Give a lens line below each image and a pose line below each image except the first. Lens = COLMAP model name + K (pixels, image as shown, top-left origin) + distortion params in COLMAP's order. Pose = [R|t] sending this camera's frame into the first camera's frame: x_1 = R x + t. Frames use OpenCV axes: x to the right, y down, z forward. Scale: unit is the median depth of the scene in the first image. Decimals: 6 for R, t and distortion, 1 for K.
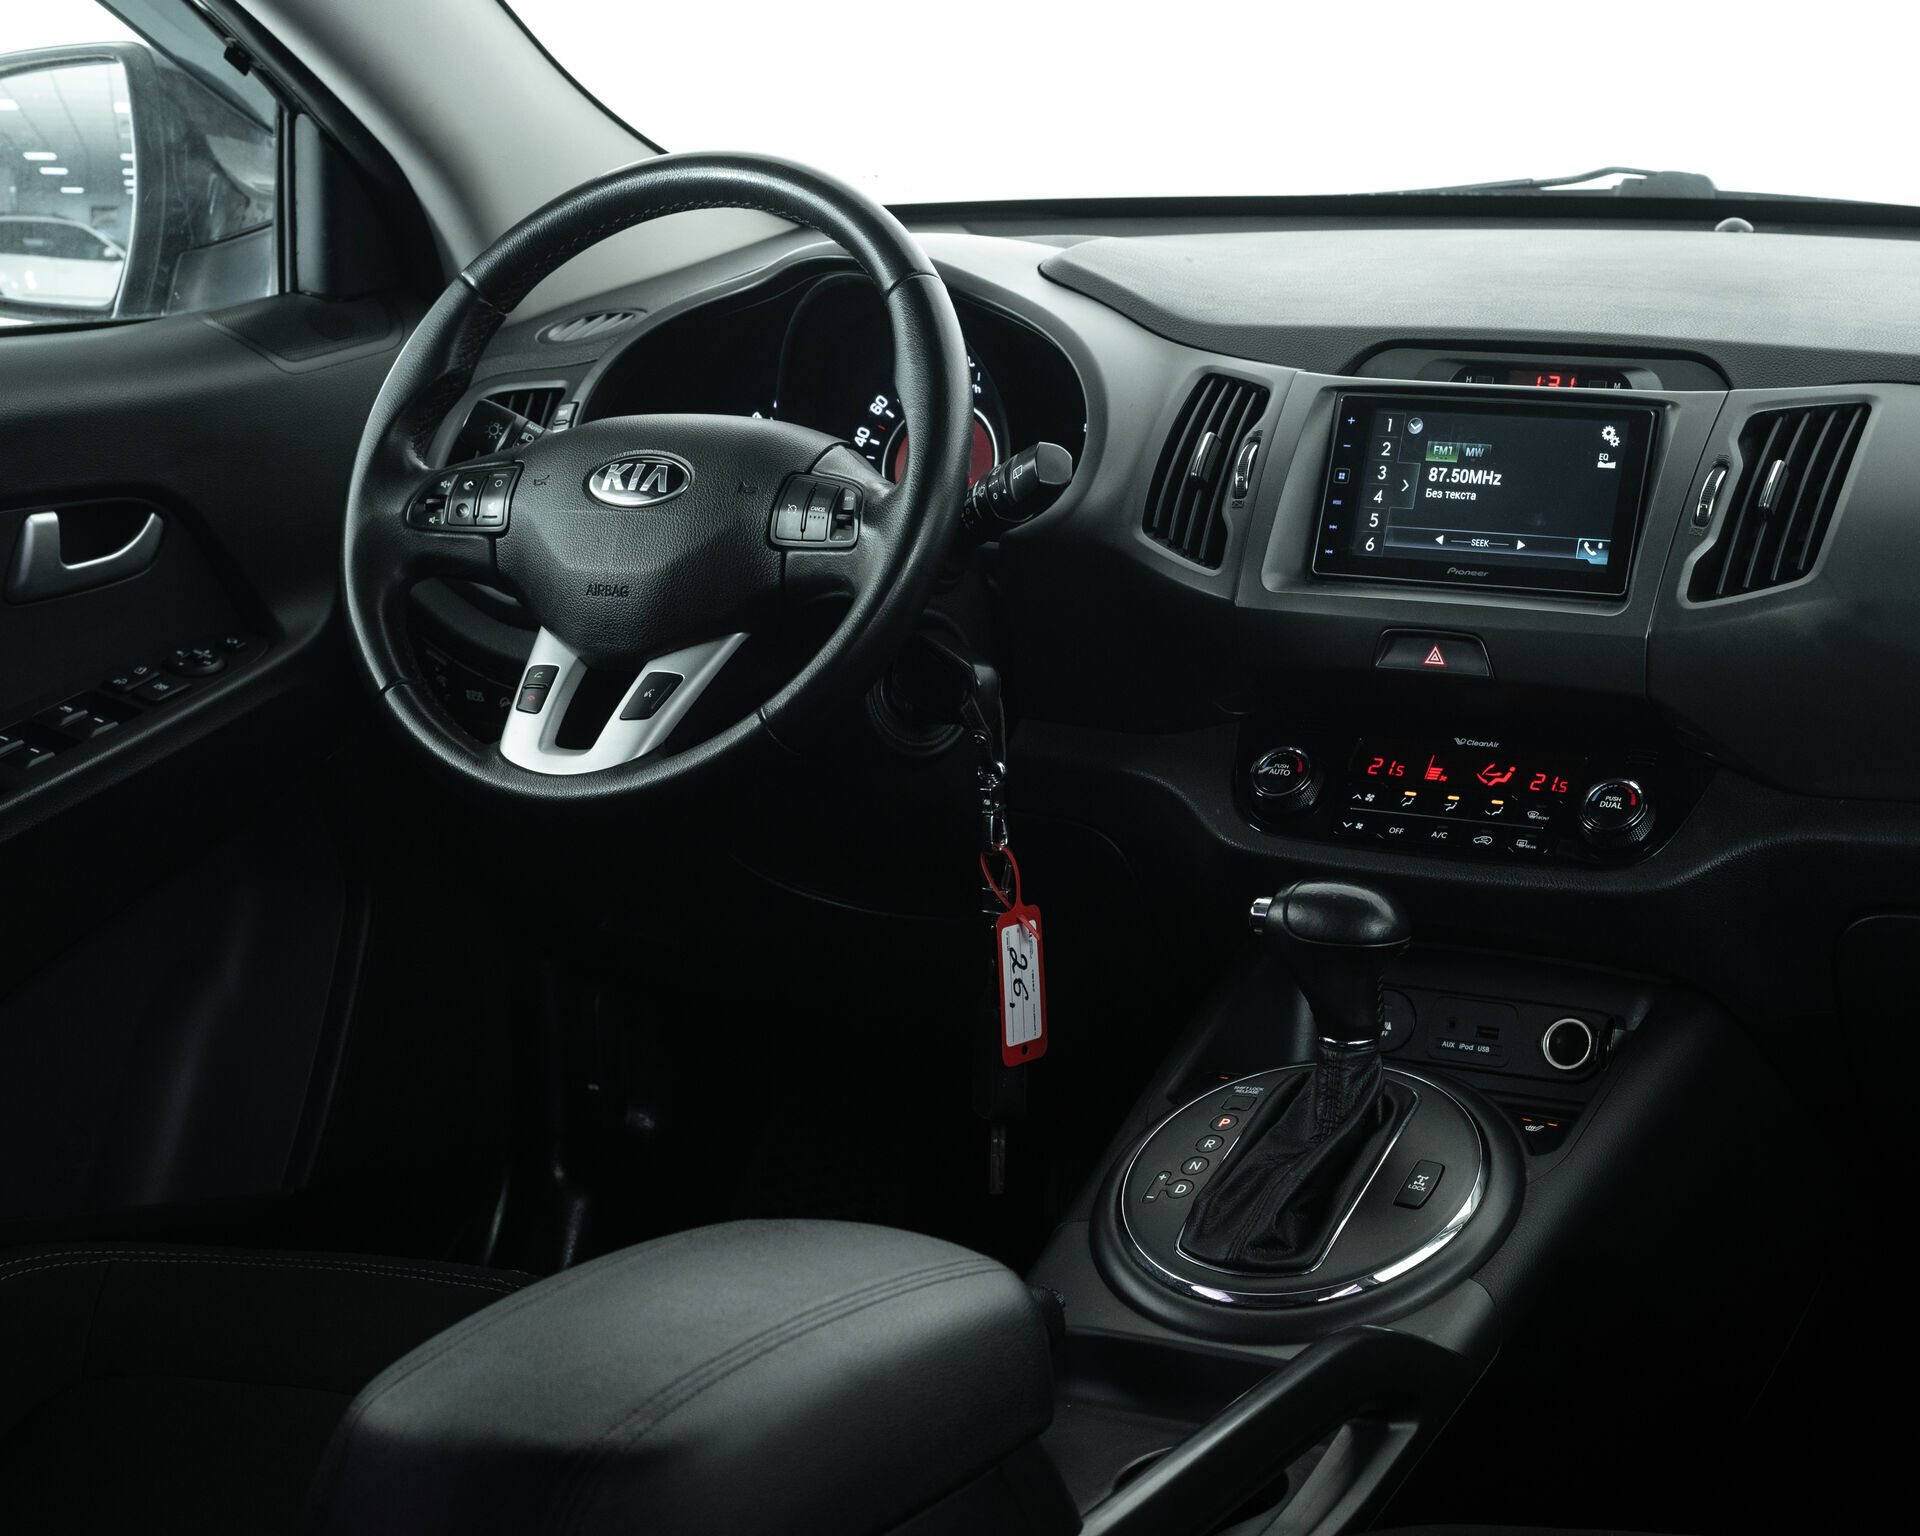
lens RADIAL K [[3843.8, 0, 1038.2], [0, 3843.8, 829.7], [0, 0, 1]] dist [-0.153253, 0.478928]
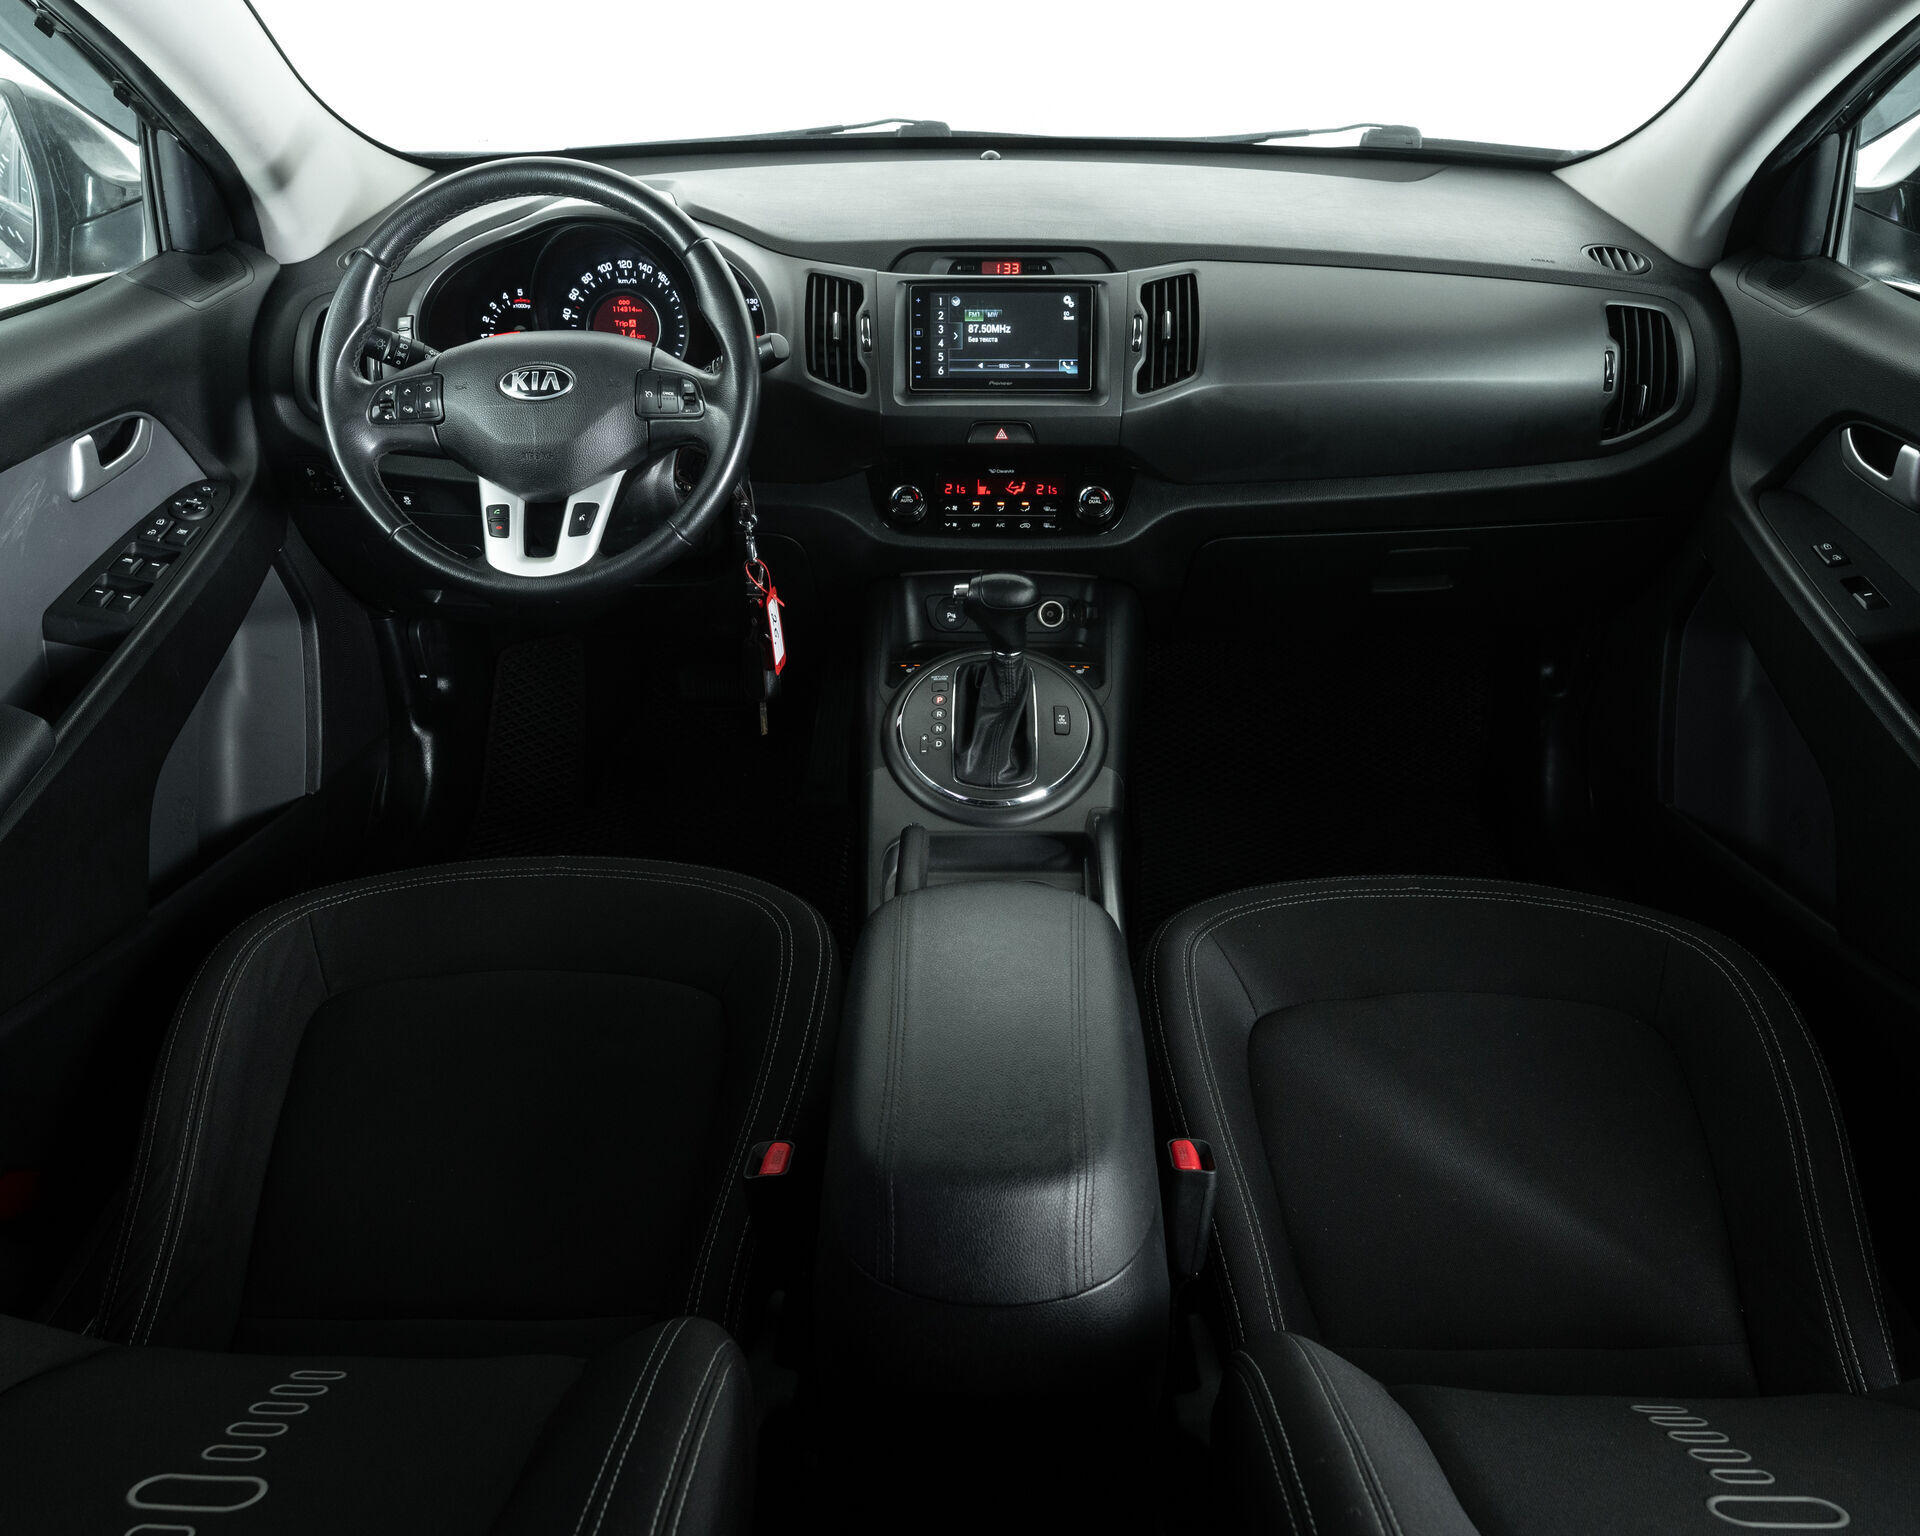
lens RADIAL K [[1409.0, 0, 960.0], [0, 1409.0, 768.0], [0, 0, 1]] dist [-0.026914, 0.000168]
pose [[0.879885, -0.232267, 0.414552, -0.230643], [0.093608, 0.940028, 0.328001, -0.115776], [-0.465875, -0.249798, 0.848859, 0.372485]]
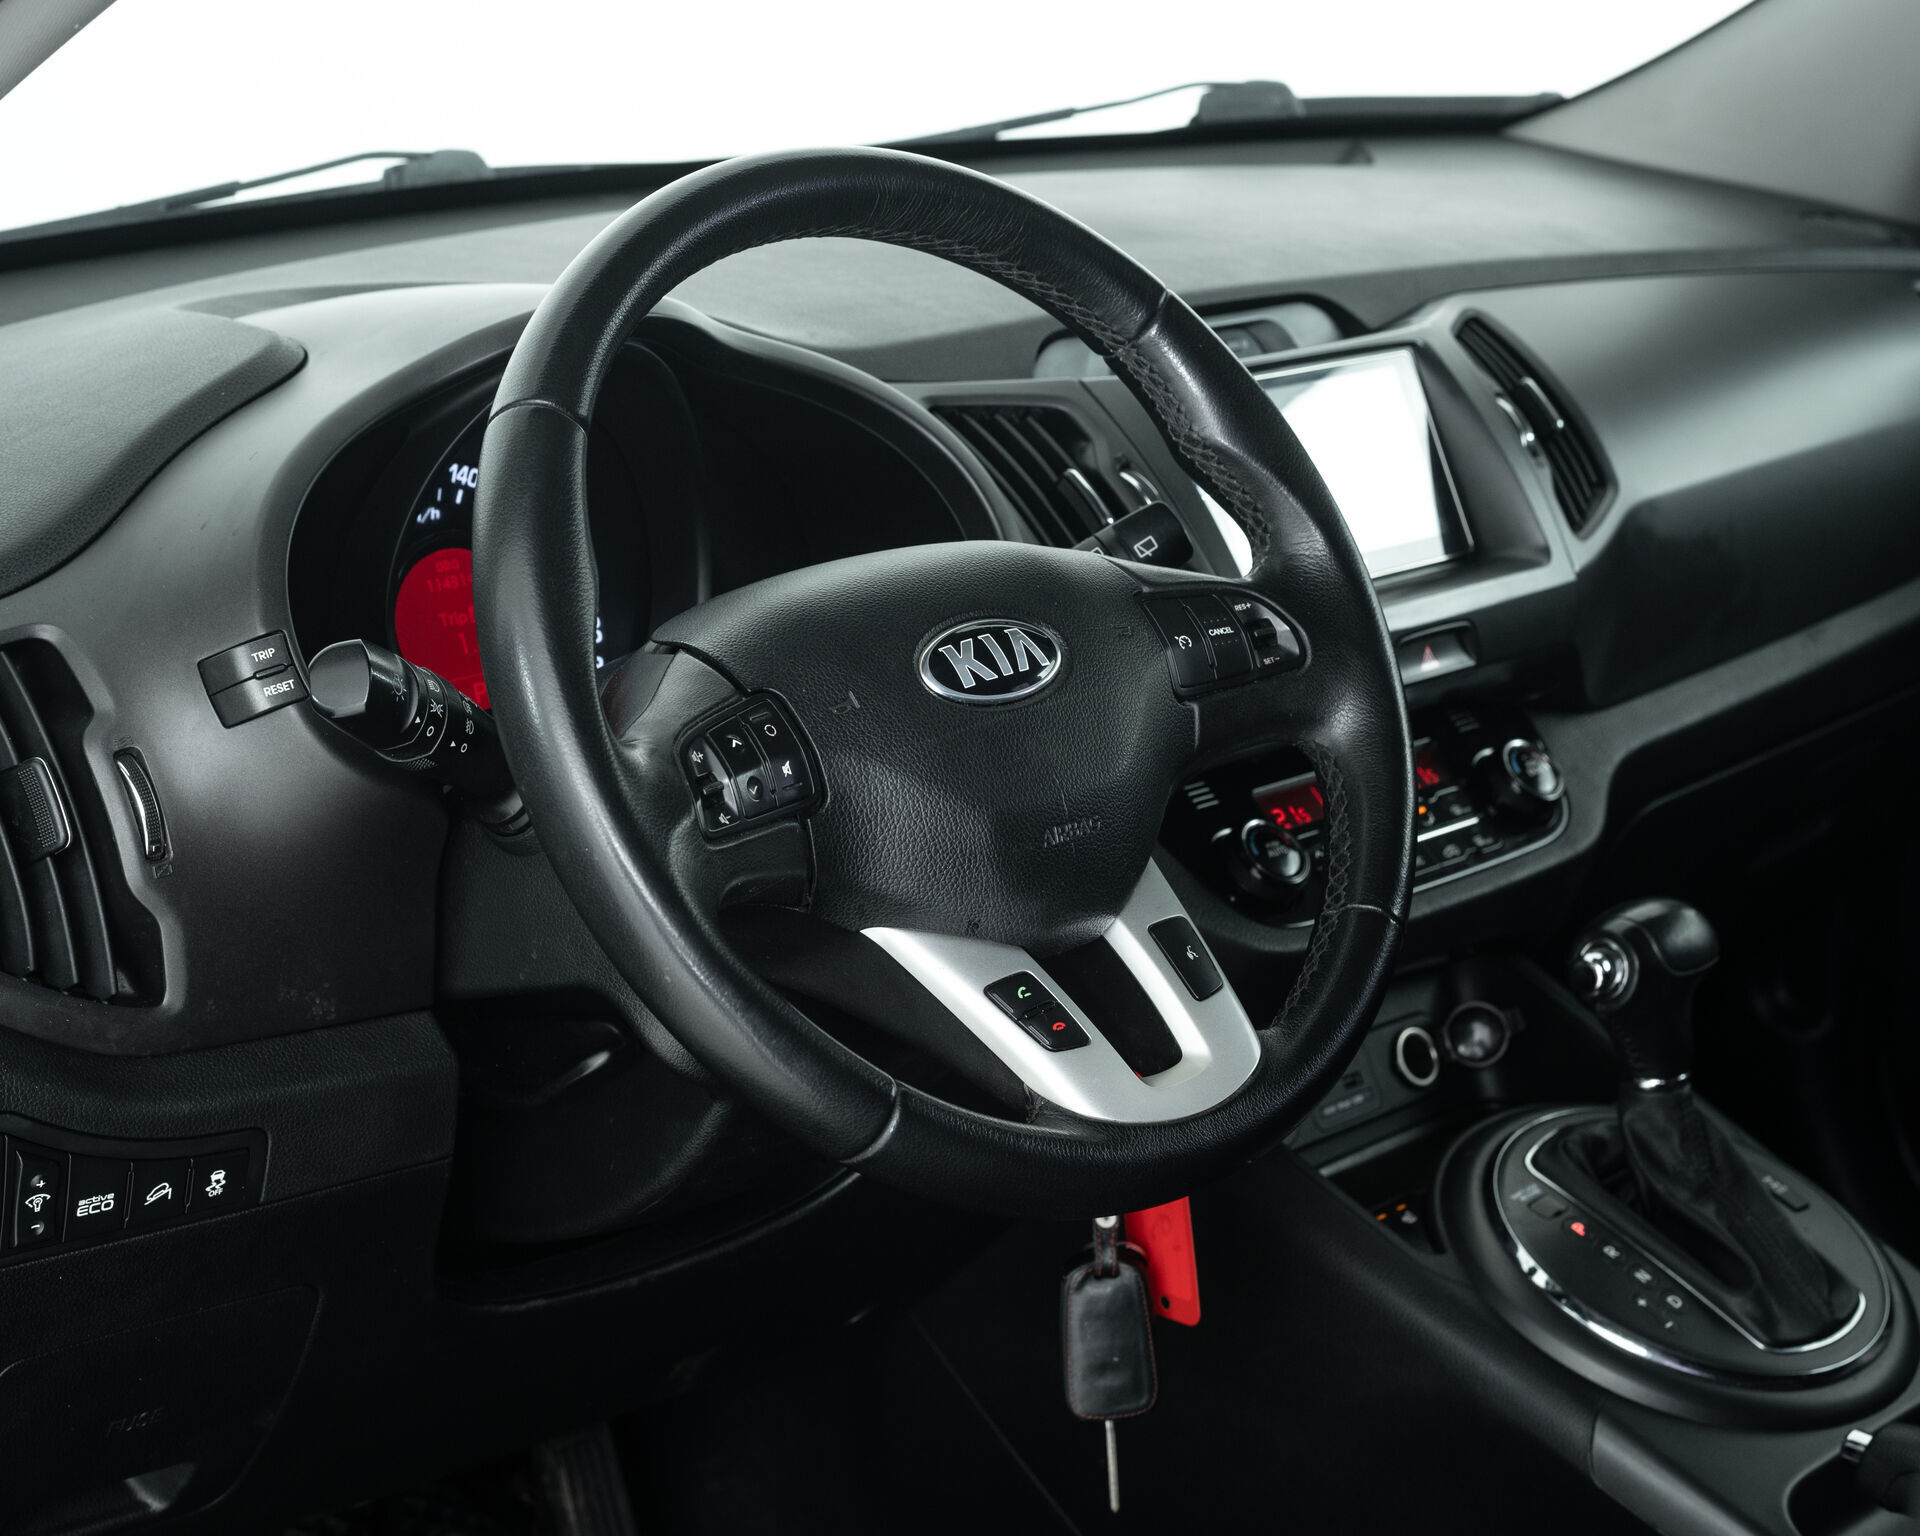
lens RADIAL K [[3754.7, 0, 960.0], [0, 3754.7, 768.0], [0, 0, 1]] dist [-0.192456, 0.062628]
pose [[0.274194, -0.218163, 0.936602, -0.703114], [0.234525, 0.959692, 0.154883, -0.173090], [-0.932639, 0.177189, 0.314307, 0.810766]]
